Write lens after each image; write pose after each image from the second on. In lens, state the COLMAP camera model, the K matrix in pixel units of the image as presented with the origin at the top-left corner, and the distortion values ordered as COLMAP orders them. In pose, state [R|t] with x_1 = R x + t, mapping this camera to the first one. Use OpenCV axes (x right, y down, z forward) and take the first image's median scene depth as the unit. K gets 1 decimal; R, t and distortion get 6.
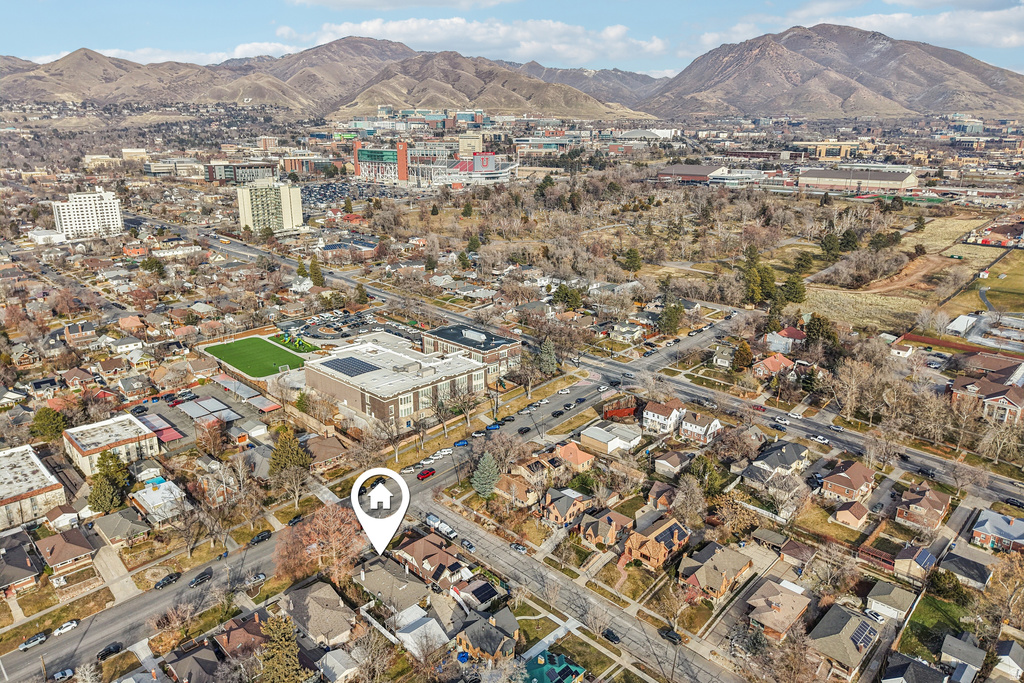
lens RADIAL K [[695.2, 0, 510.7], [0, 695.2, 342.4], [0, 0, 1]] dist [0.028438, -0.028248]
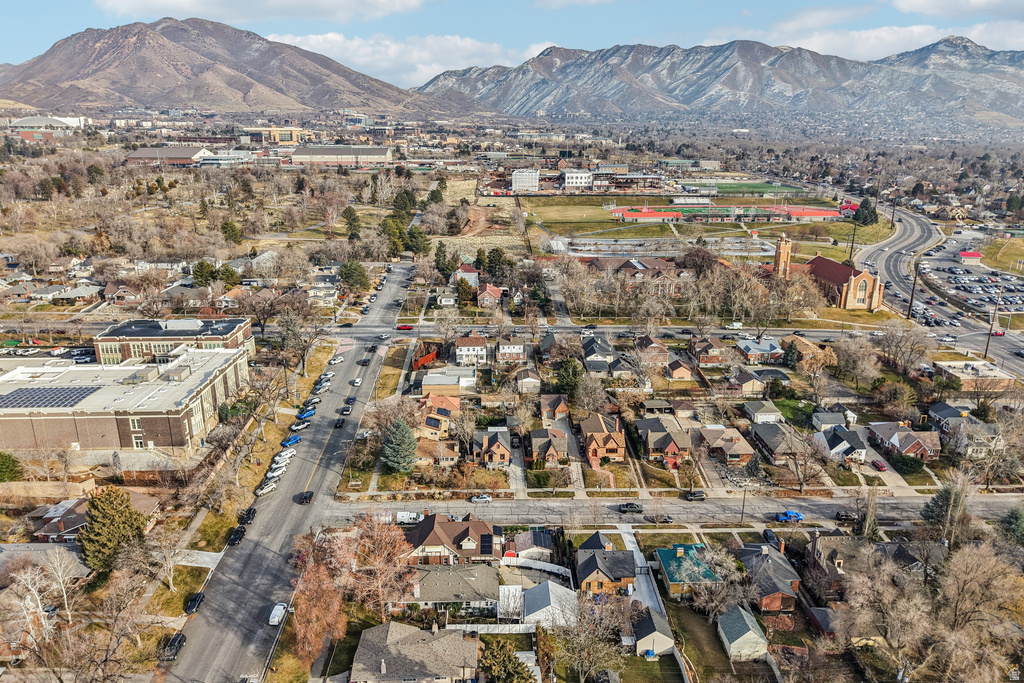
lens RADIAL K [[695.2, 0, 527.9], [0, 695.2, 338.2], [0, 0, 1]] dist [0.028438, -0.028248]
pose [[0.678962, -0.212372, 0.702786, -0.387317], [0.216031, 0.972661, 0.085216, 0.024222], [-0.701670, 0.093965, 0.706279, 0.242828]]
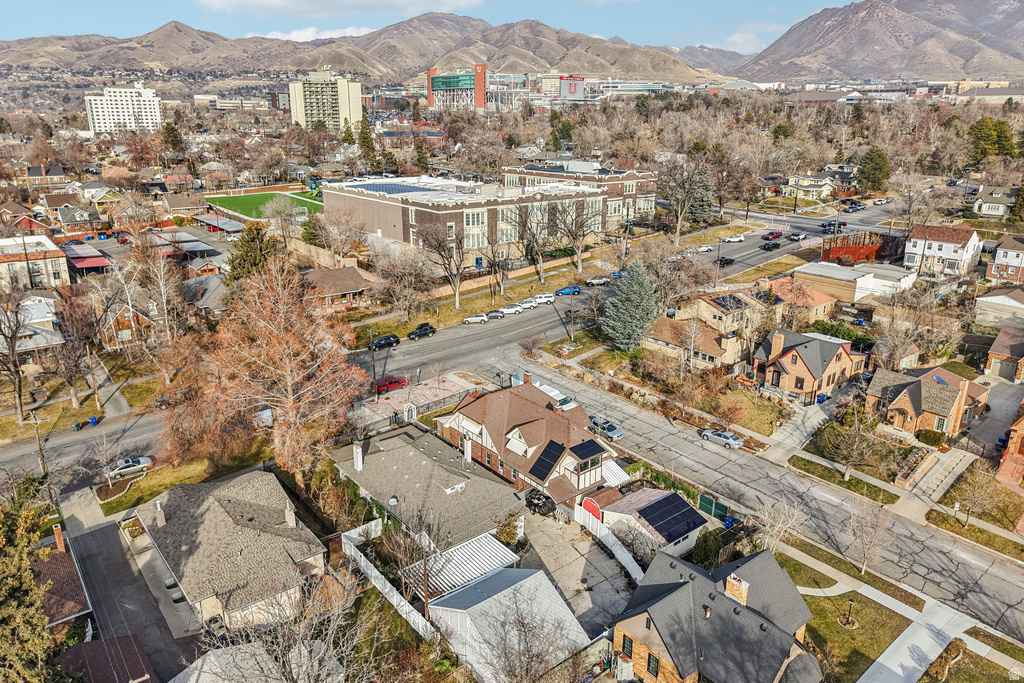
lens RADIAL K [[695.2, 0, 508.2], [0, 695.2, 335.4], [0, 0, 1]] dist [0.028438, -0.028248]
pose [[0.993969, 0.029244, -0.105690, -0.056074], [-0.028390, 0.999551, 0.009571, 0.167507], [0.105923, -0.006512, 0.994353, 0.399104]]
